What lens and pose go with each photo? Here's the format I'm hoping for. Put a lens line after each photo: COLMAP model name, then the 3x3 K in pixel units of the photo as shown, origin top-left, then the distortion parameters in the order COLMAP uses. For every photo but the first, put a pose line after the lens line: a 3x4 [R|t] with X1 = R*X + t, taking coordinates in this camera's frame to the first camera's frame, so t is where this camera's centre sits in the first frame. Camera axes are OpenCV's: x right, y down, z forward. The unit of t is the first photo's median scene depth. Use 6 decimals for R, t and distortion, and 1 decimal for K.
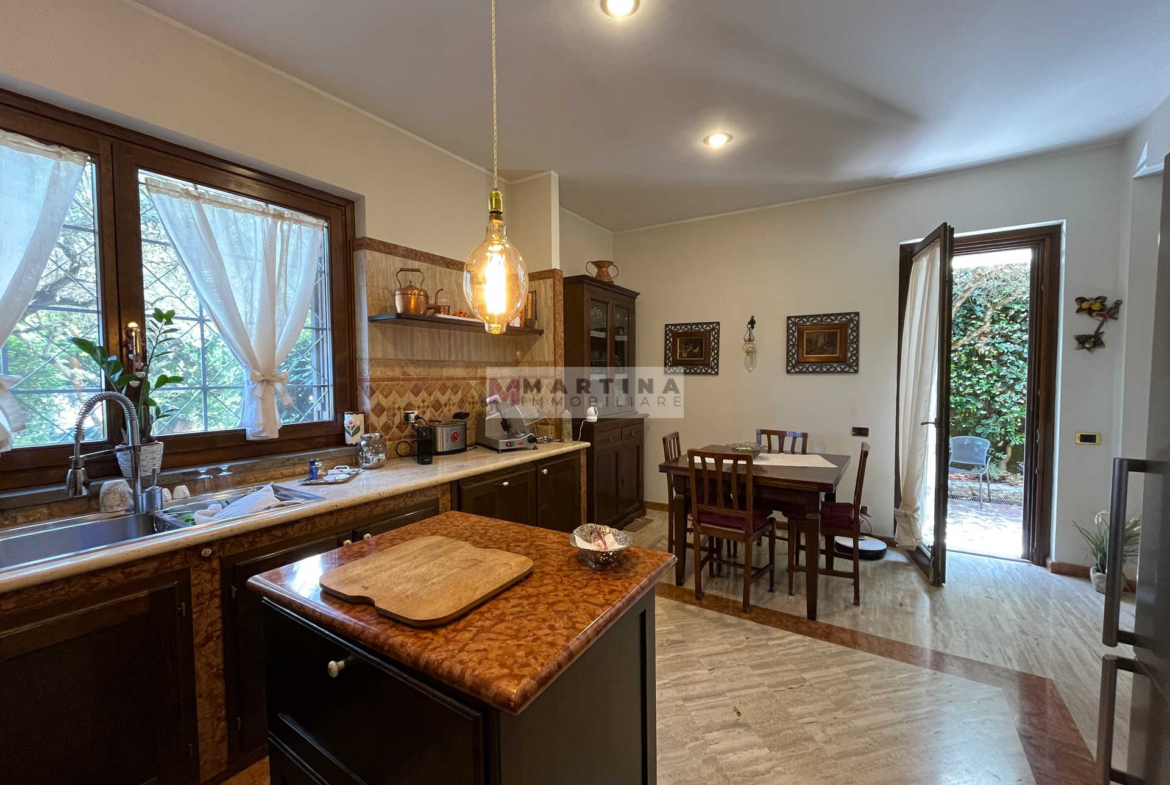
lens RADIAL K [[472.3, 0, 587.9], [0, 472.3, 394.5], [0, 0, 1]] dist [0.000161, -0.000120]
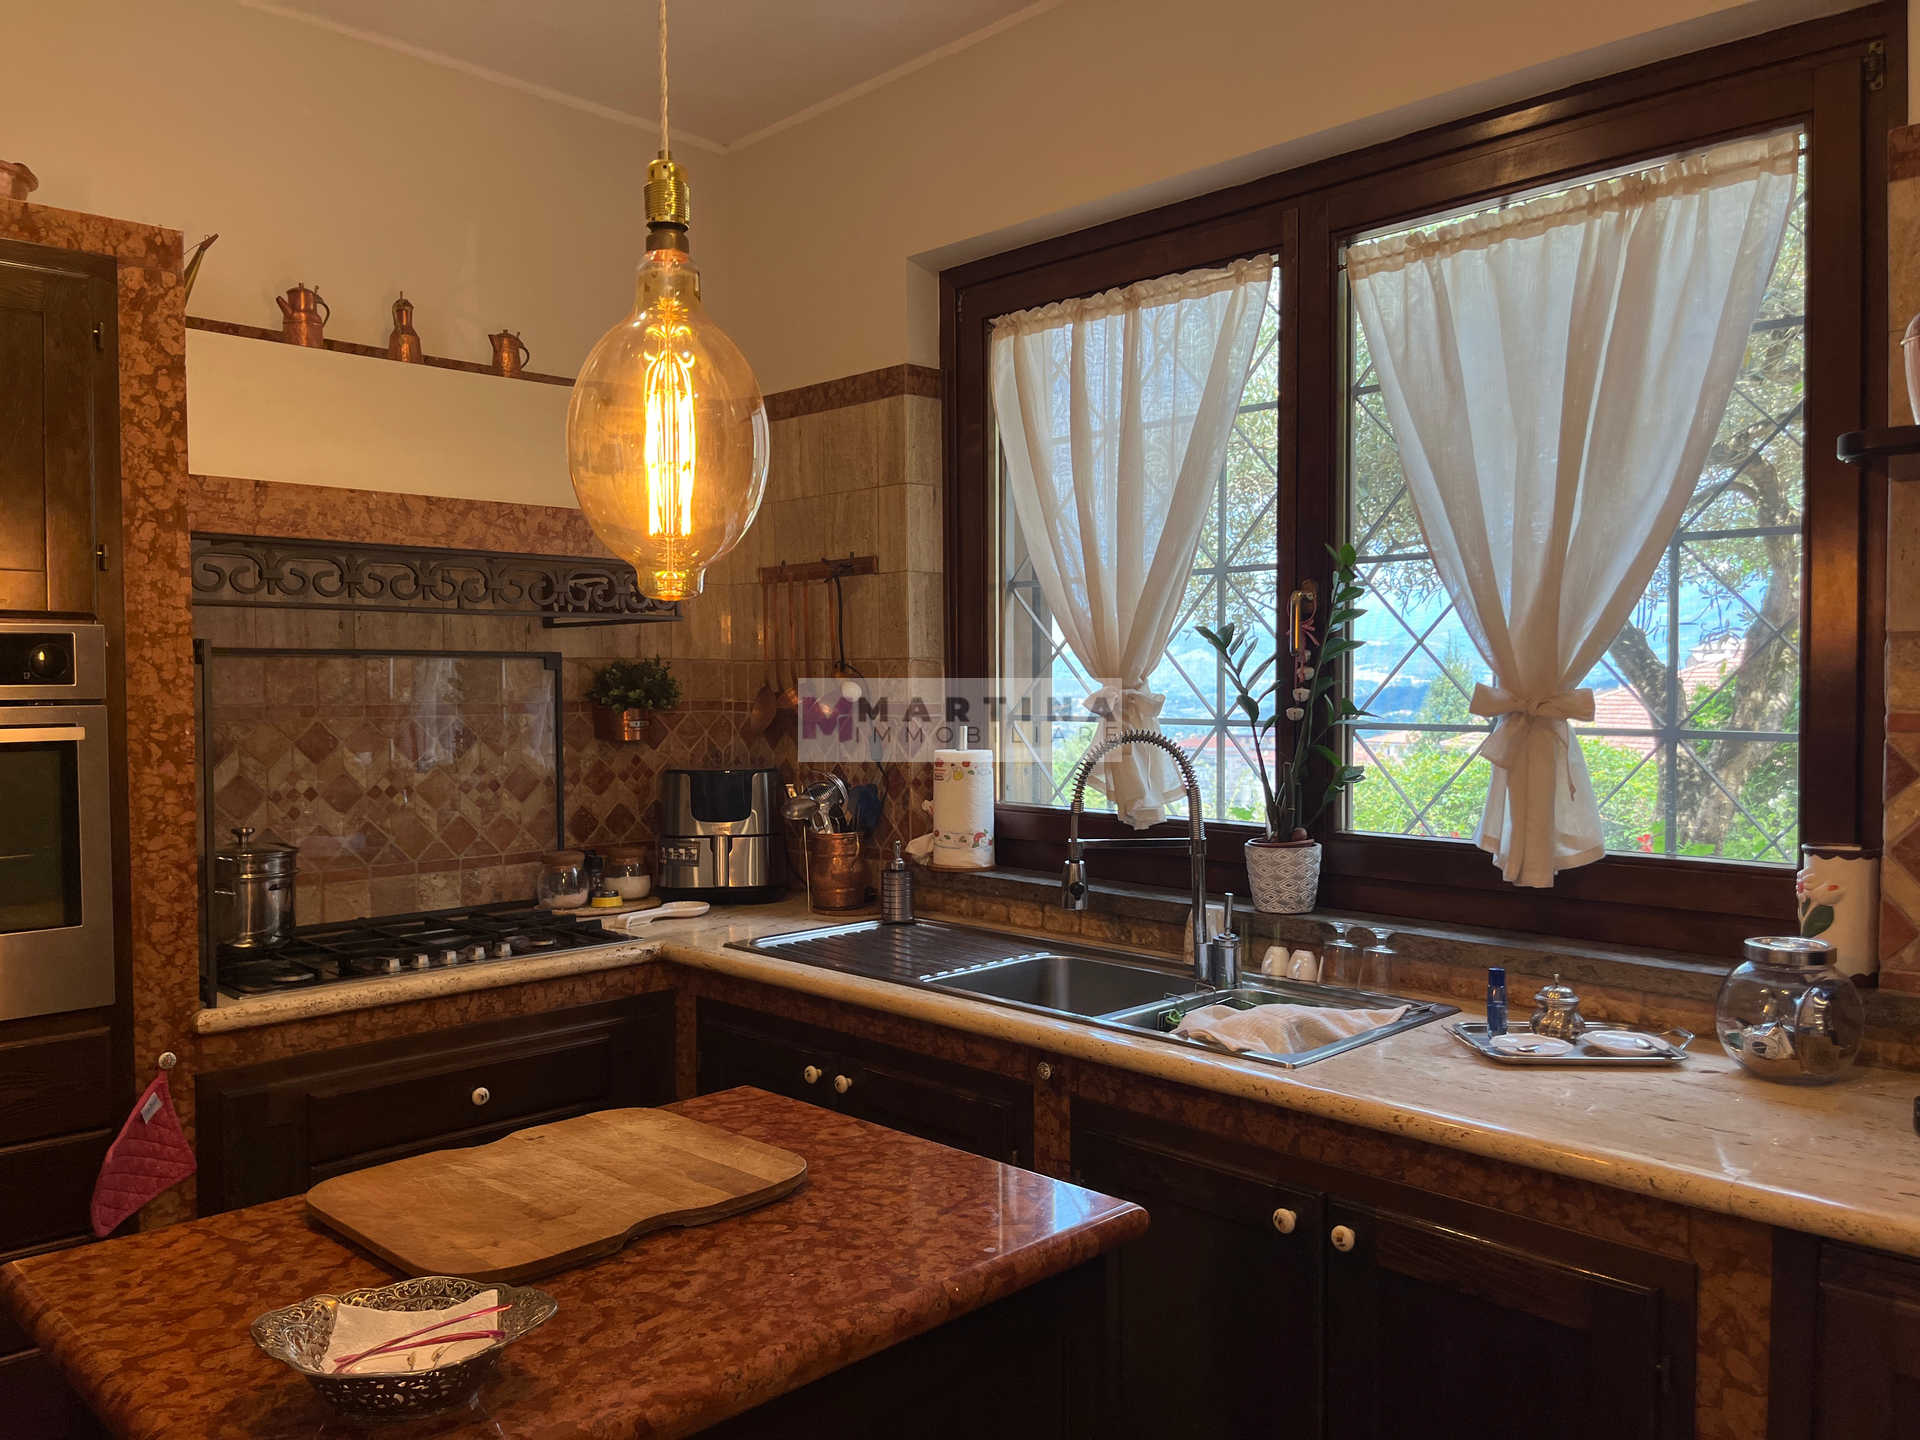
lens RADIAL K [[1460.5, 0, 960.0], [0, 1460.5, 720.0], [0, 0, 1]] dist [0.071072, -0.133934]
pose [[-0.221822, 0.030805, -0.974600, 0.721165], [-0.037770, 0.998479, 0.040156, -0.085226], [0.974355, 0.045718, -0.220321, 1.373371]]
